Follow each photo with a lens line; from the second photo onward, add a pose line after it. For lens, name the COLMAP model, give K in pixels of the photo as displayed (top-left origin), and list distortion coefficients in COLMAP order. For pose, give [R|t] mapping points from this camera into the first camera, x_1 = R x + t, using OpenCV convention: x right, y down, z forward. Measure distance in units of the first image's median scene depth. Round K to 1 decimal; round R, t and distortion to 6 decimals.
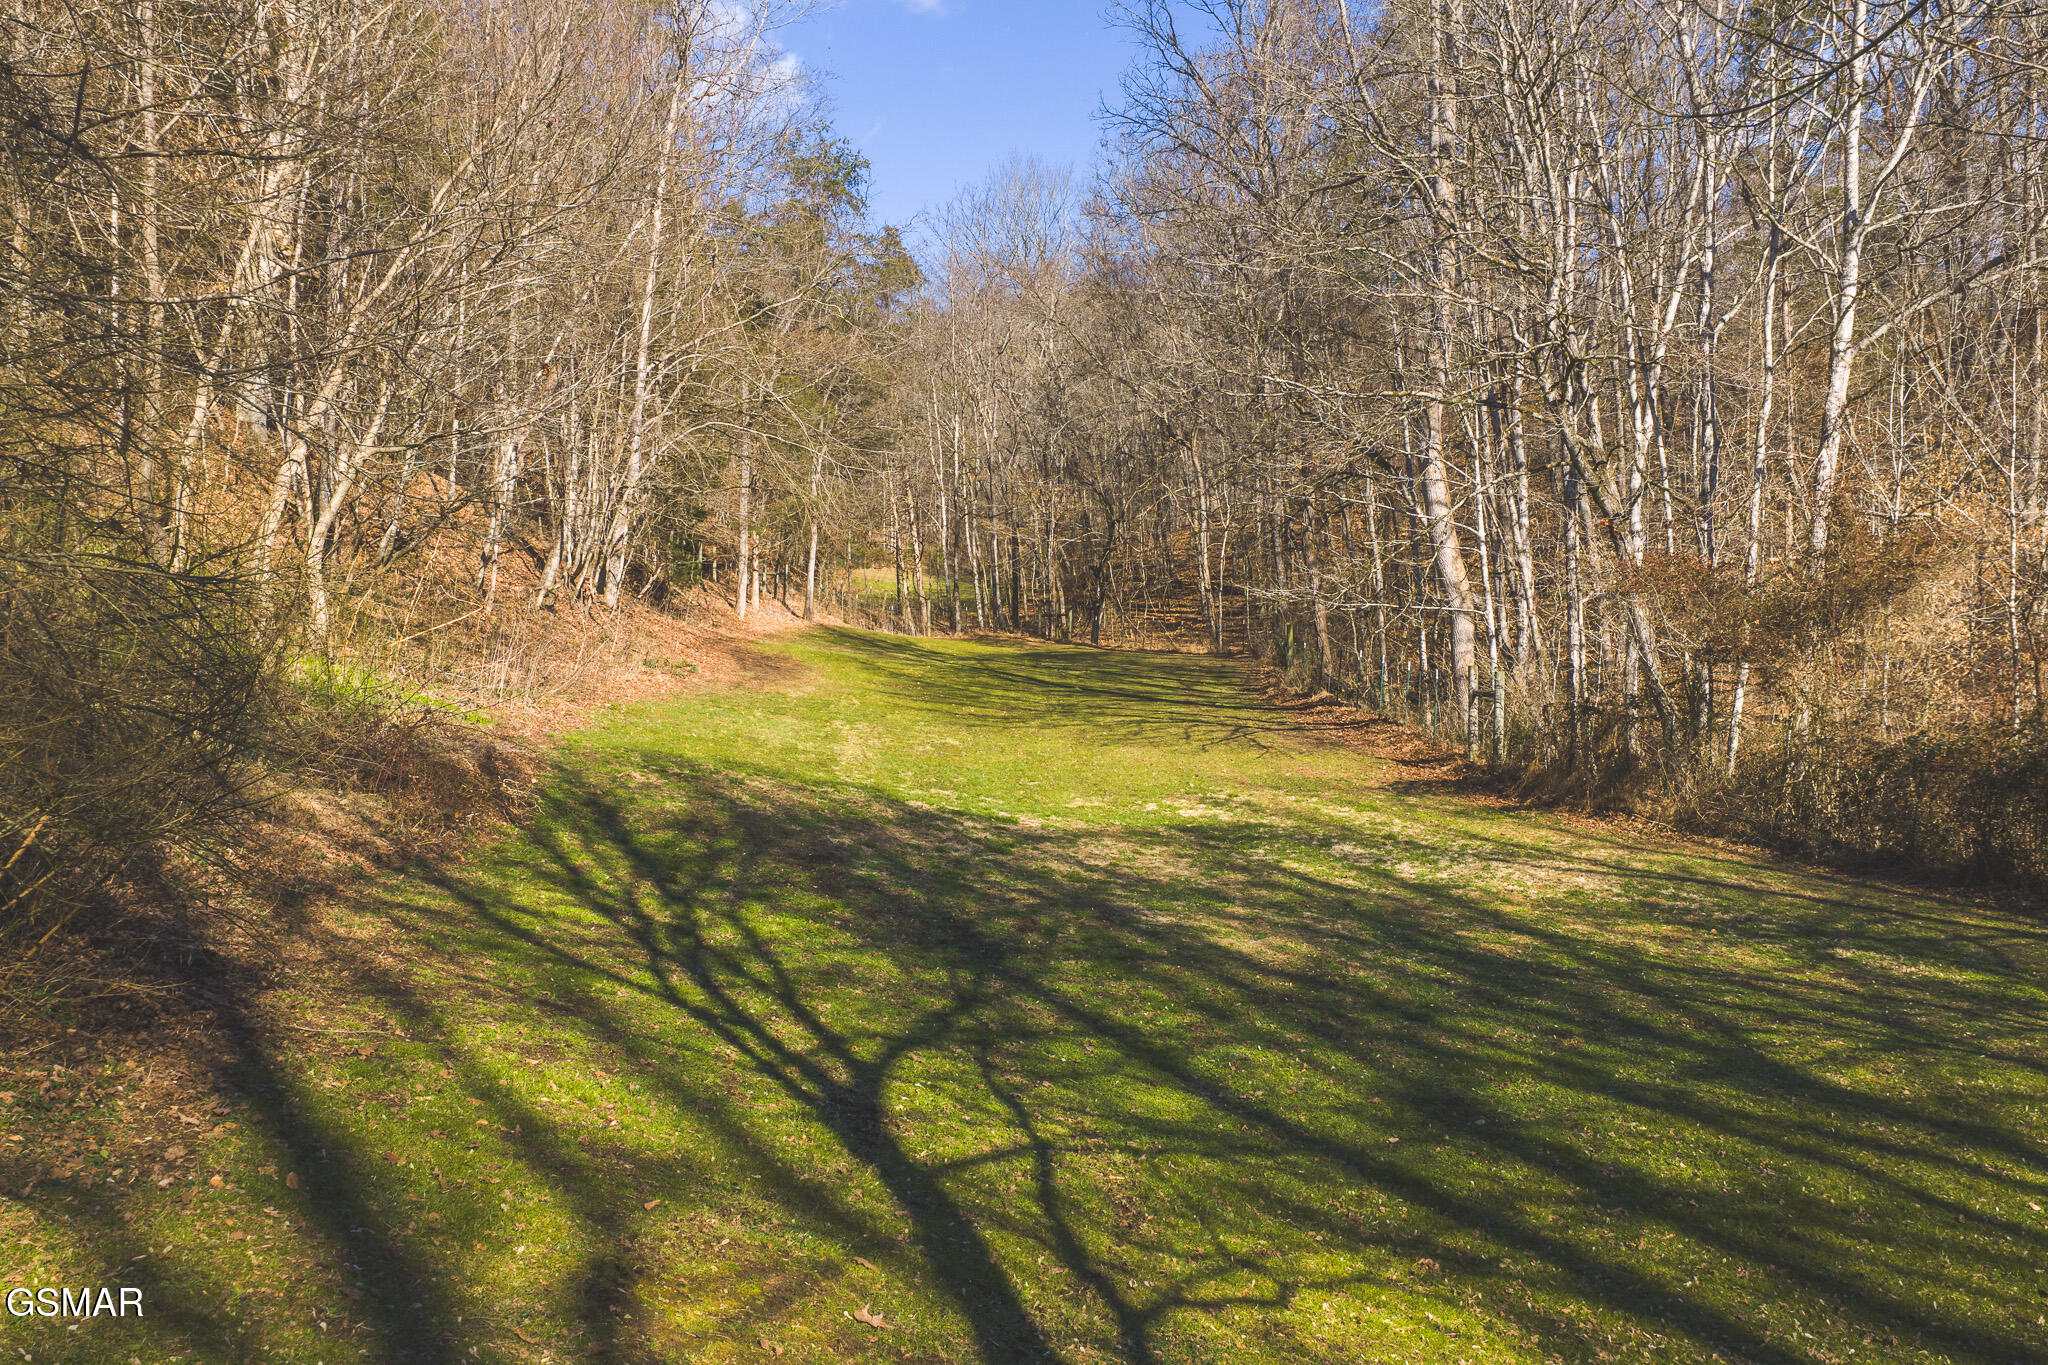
lens RADIAL K [[1703.4, 0, 1024.0], [0, 1703.4, 682.5], [0, 0, 1]] dist [0.047849, -0.082845]
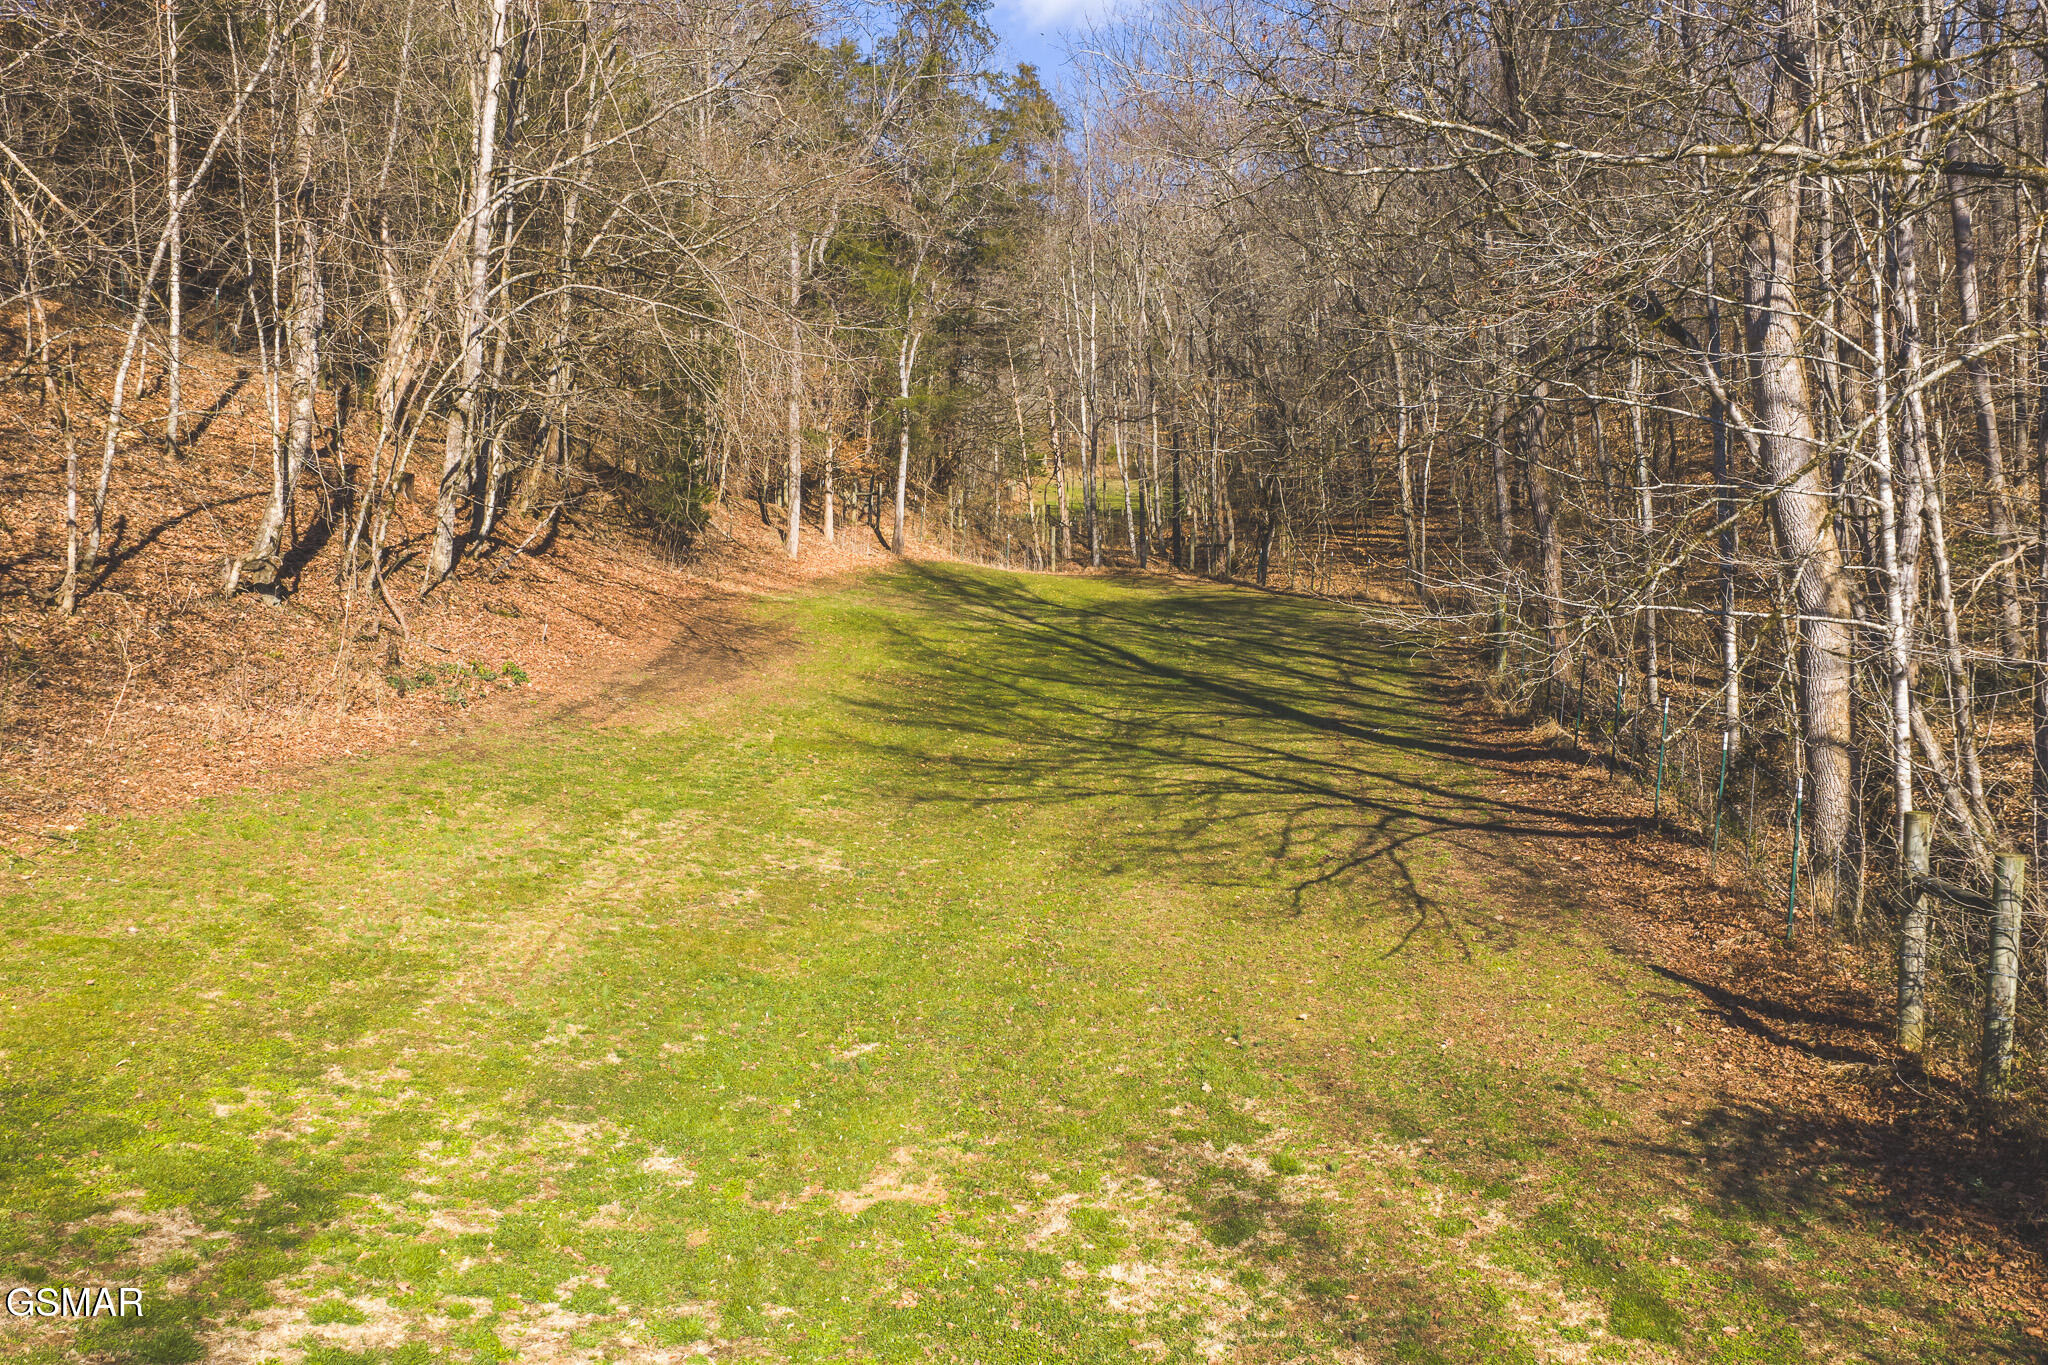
lens RADIAL K [[1703.4, 0, 1024.0], [0, 1703.4, 682.5], [0, 0, 1]] dist [0.047849, -0.082845]
pose [[0.991173, 0.009158, -0.132261, 0.039903], [-0.001341, 0.998253, 0.059066, -0.023953], [0.132570, -0.058367, 0.989454, 0.214488]]
